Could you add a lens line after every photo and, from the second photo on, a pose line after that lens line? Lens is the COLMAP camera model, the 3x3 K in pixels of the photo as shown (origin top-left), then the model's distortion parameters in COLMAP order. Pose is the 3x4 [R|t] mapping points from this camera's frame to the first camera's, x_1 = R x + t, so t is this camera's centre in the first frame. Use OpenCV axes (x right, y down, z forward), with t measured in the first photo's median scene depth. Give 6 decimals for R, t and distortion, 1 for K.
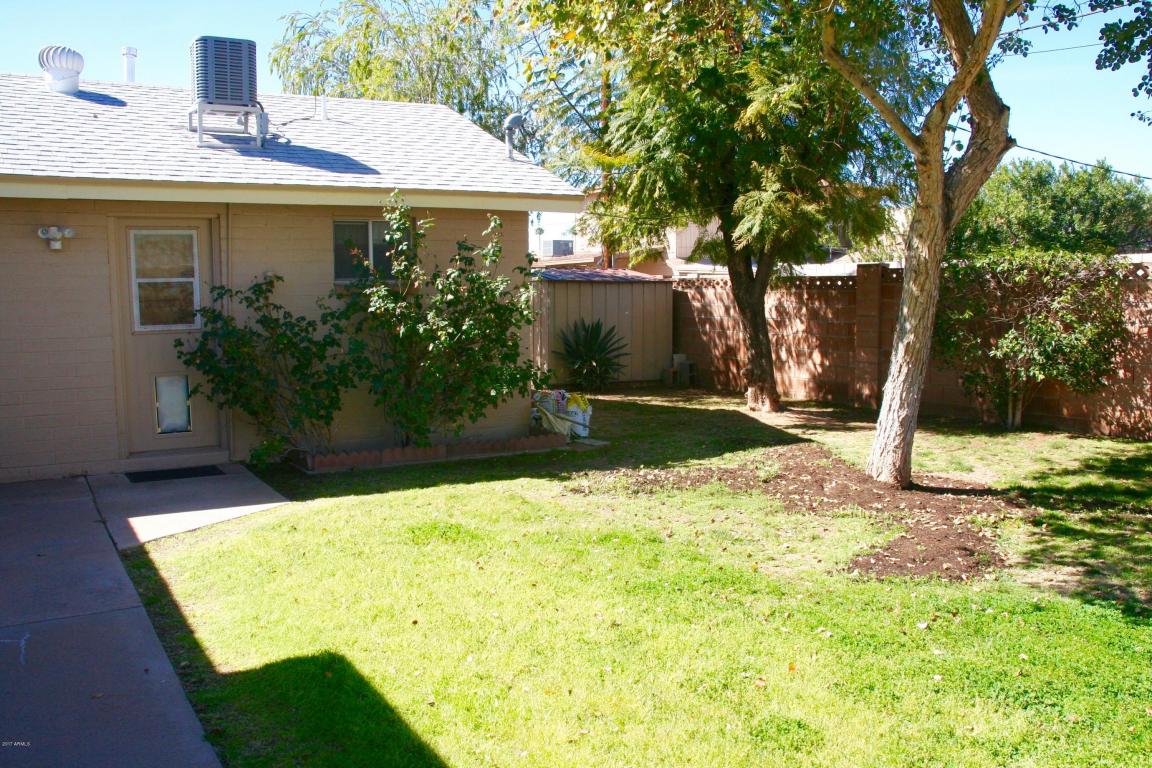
lens RADIAL K [[974.4, 0, 587.0], [0, 974.4, 387.5], [0, 0, 1]] dist [-0.147906, 0.121681]
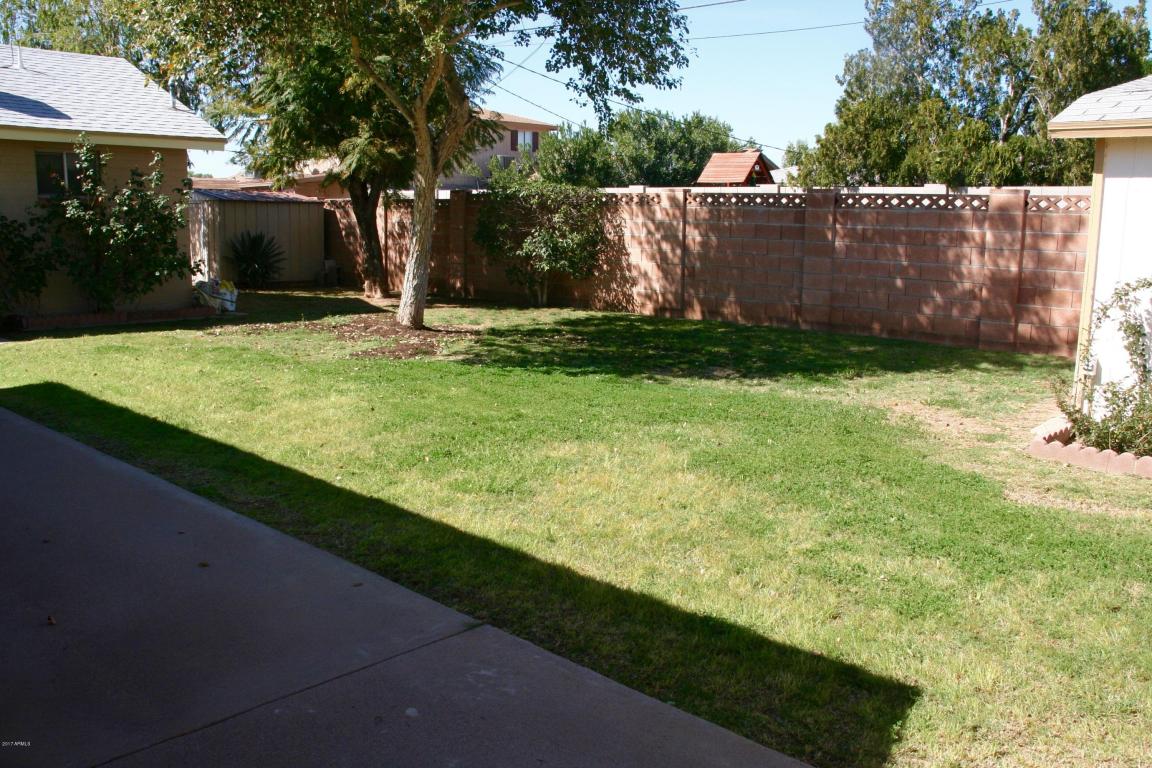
lens RADIAL K [[974.4, 0, 584.0], [0, 974.4, 391.1], [0, 0, 1]] dist [-0.147906, 0.121681]
pose [[0.961117, -0.023261, 0.275160, 0.107970], [0.001249, 0.996802, 0.079903, 0.058878], [-0.276139, -0.076453, 0.958072, -0.493796]]
